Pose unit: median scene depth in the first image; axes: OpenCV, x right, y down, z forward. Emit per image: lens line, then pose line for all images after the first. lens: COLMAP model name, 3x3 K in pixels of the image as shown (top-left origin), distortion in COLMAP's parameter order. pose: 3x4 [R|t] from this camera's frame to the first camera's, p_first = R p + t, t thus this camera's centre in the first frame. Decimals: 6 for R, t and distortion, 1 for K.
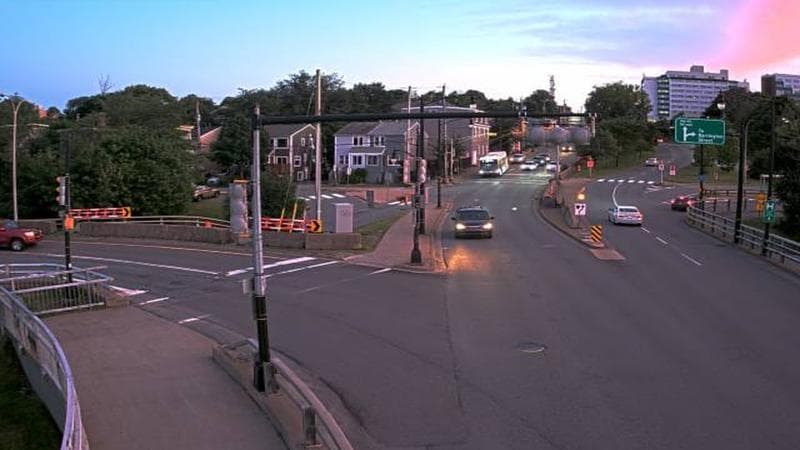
lens RADIAL K [[682.6, 0, 400.0], [0, 682.6, 225.0], [0, 0, 1]] dist [0.000480, -0.016498]
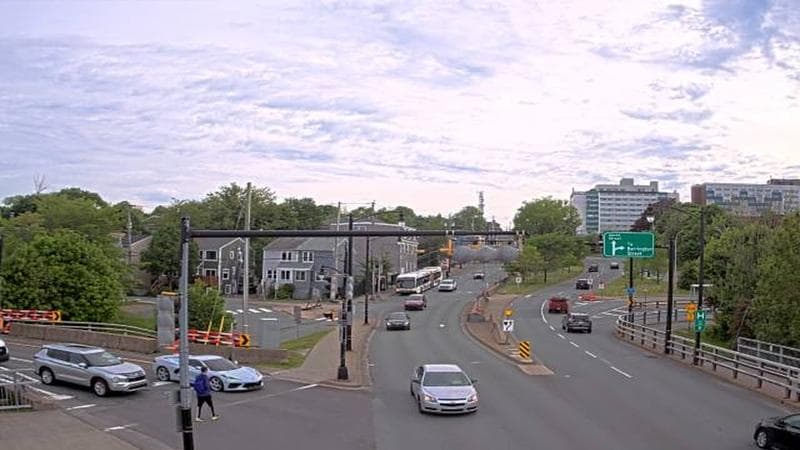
lens RADIAL K [[682.6, 0, 400.0], [0, 682.6, 225.0], [0, 0, 1]] dist [0.000480, -0.016498]
pose [[0.999446, 0.014437, 0.029975, 0.071635], [-0.012577, 0.998039, -0.061312, -0.105426], [-0.030801, 0.060901, 0.997668, -0.006535]]
